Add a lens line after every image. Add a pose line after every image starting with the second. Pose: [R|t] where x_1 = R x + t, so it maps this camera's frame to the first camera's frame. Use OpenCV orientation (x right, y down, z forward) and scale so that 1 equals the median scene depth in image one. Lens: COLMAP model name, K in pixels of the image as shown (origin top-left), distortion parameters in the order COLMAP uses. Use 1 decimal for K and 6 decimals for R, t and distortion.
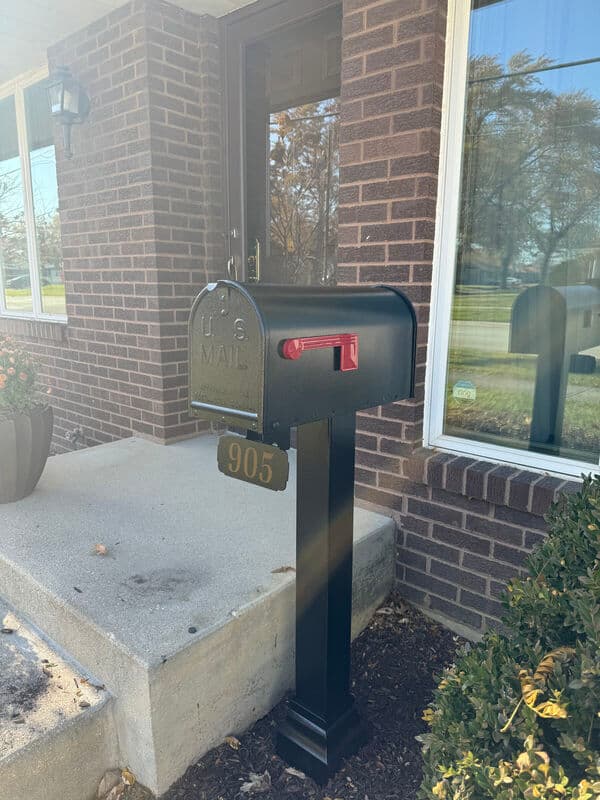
lens RADIAL K [[546.3, 0, 311.3], [0, 546.3, 401.1], [0, 0, 1]] dist [0.003396, -0.010252]
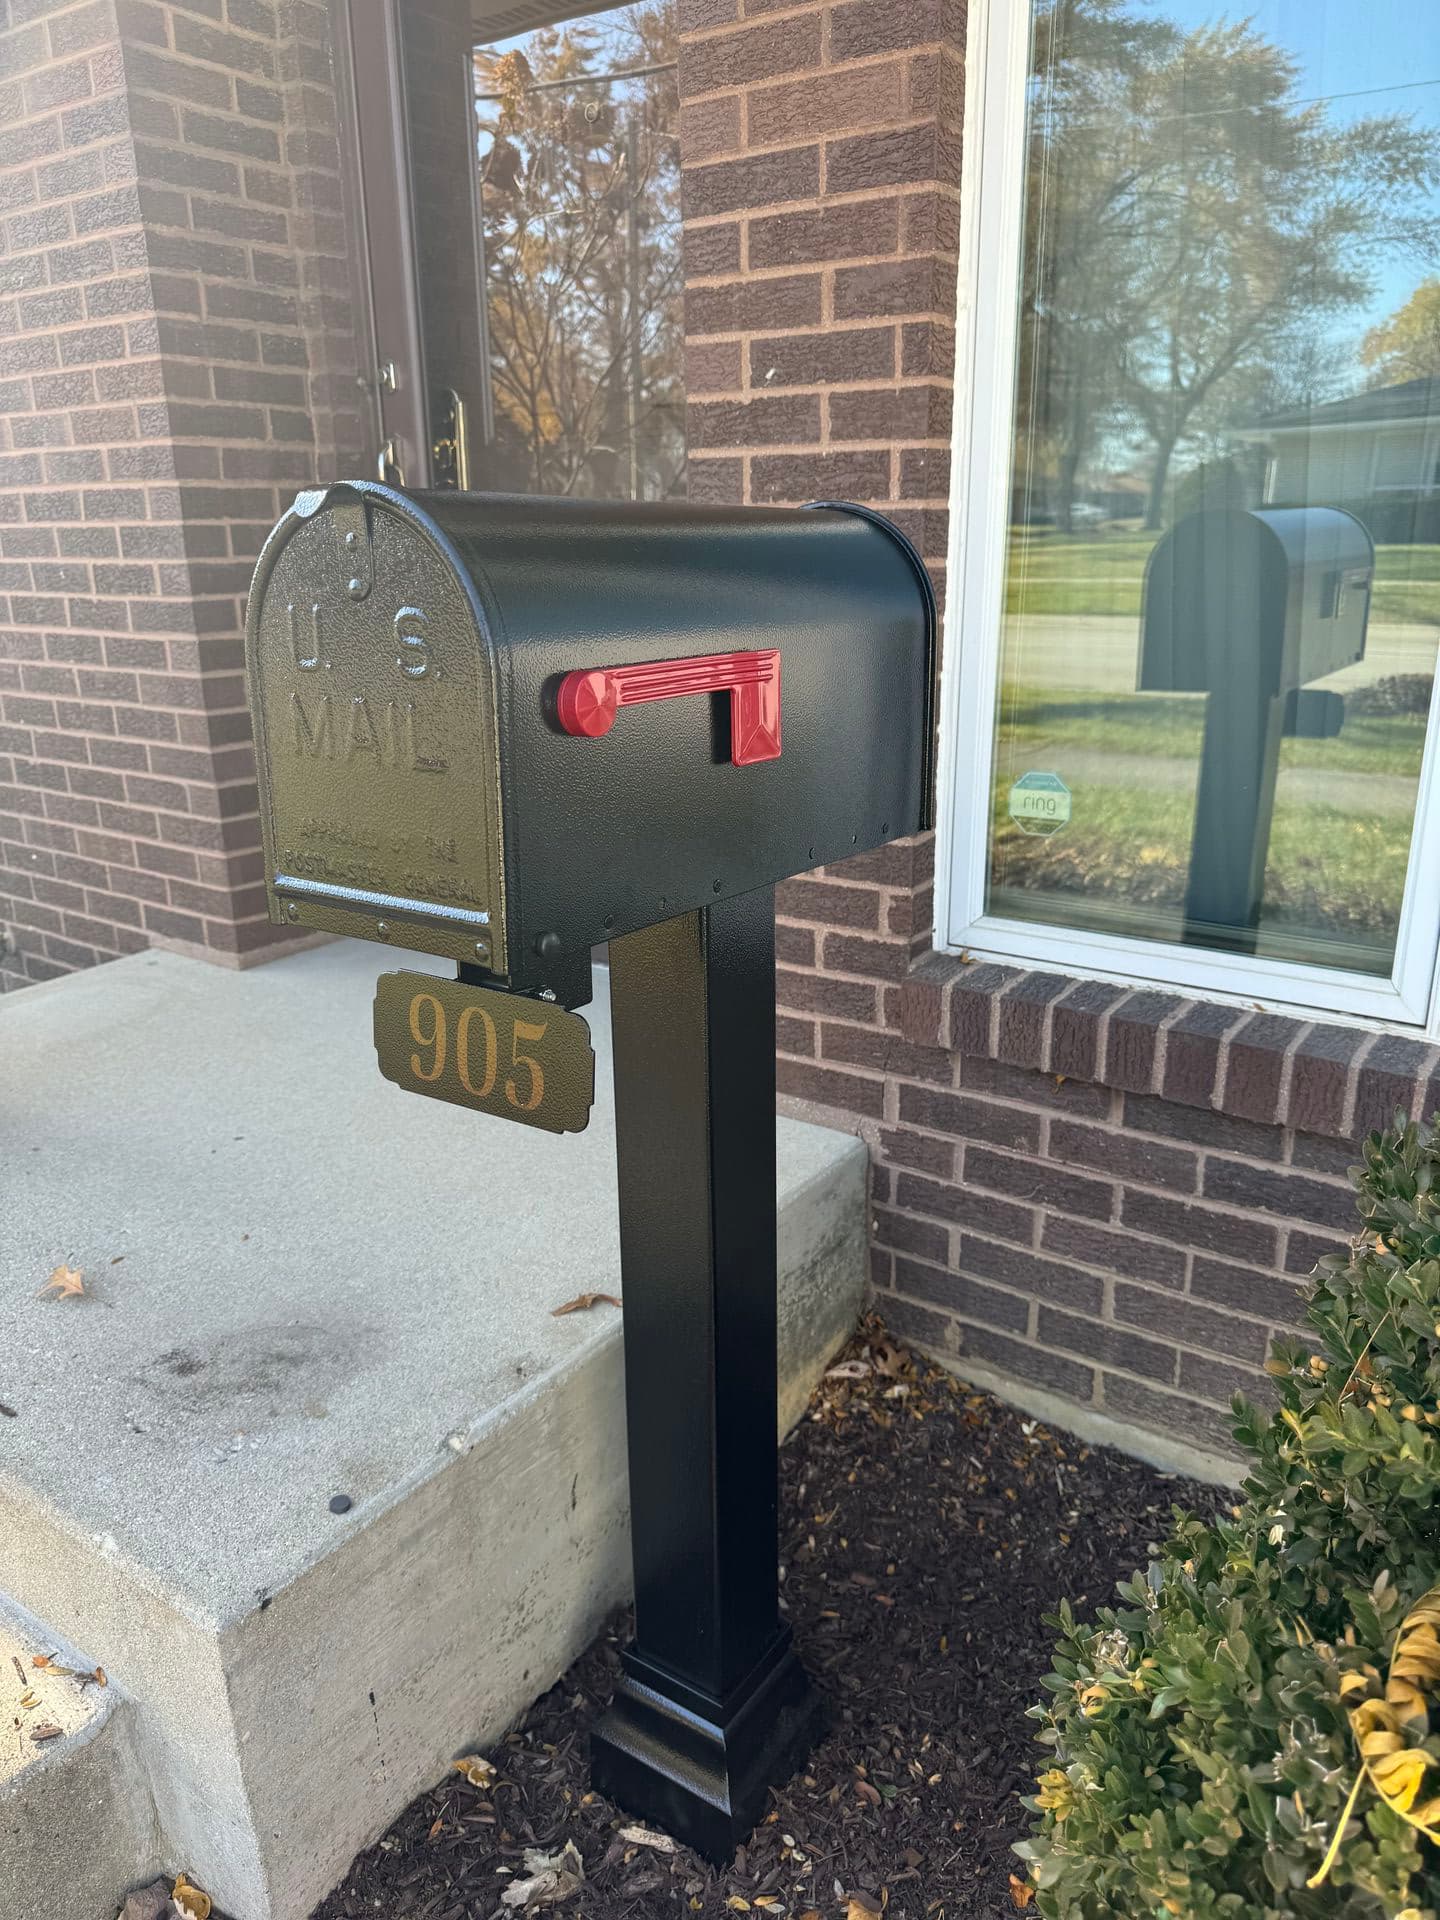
lens RADIAL K [[1311.1, 0, 747.1], [0, 1311.1, 962.6], [0, 0, 1]] dist [0.003396, -0.010252]
pose [[0.994401, -0.049663, 0.093275, -0.010739], [0.039177, 0.993041, 0.111066, -0.013956], [-0.098142, -0.106790, 0.989426, 0.115274]]
